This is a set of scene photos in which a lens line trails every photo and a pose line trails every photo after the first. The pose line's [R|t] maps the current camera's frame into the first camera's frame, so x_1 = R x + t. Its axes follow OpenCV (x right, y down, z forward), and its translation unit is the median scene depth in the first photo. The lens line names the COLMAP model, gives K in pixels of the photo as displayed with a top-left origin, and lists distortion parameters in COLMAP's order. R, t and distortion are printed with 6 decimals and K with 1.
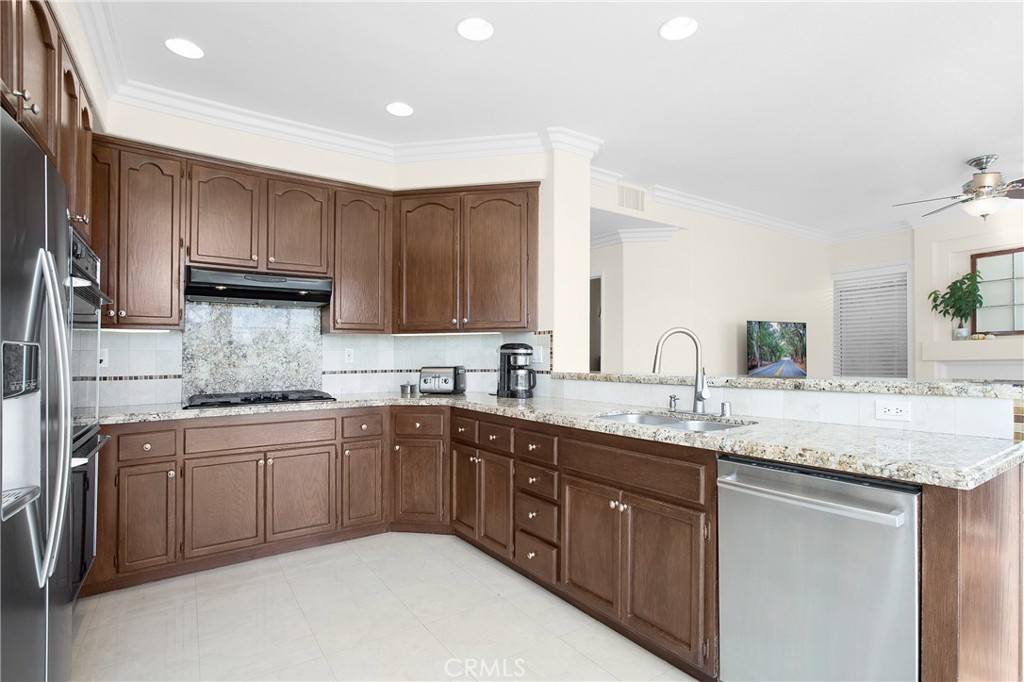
lens RADIAL K [[500.4, 0, 517.2], [0, 500.4, 346.1], [0, 0, 1]] dist [-0.030060, 0.006618]
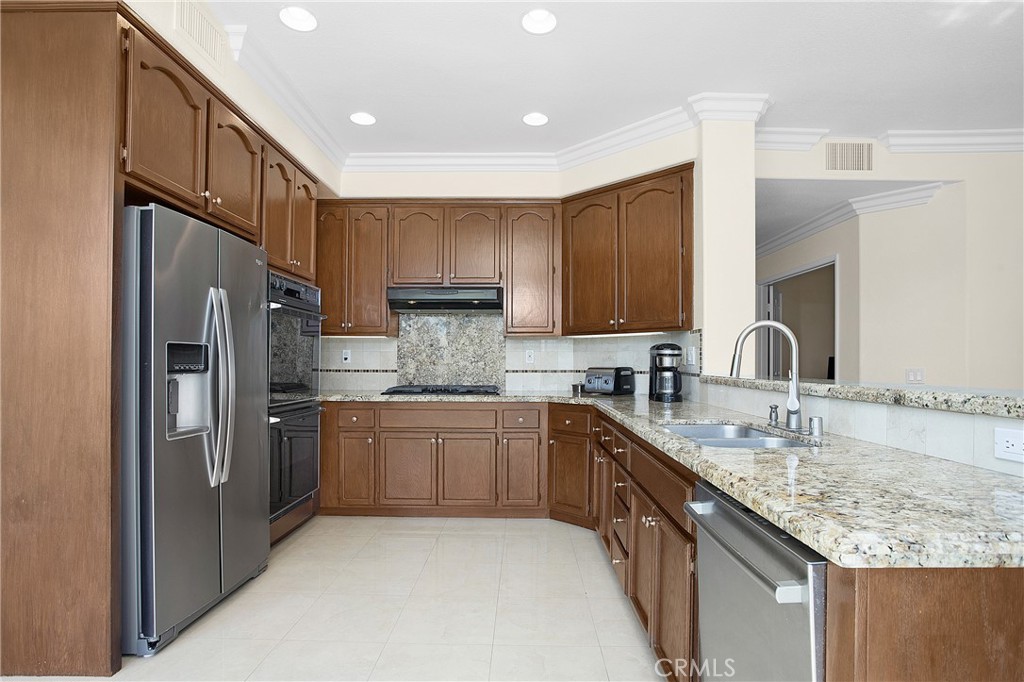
lens RADIAL K [[500.4, 0, 539.3], [0, 500.4, 378.1], [0, 0, 1]] dist [-0.030060, 0.006618]
pose [[0.825367, 0.029610, -0.563819, 0.344023], [-0.000530, 0.998664, 0.051670, 0.010763], [0.564596, -0.042348, 0.824280, 0.104291]]
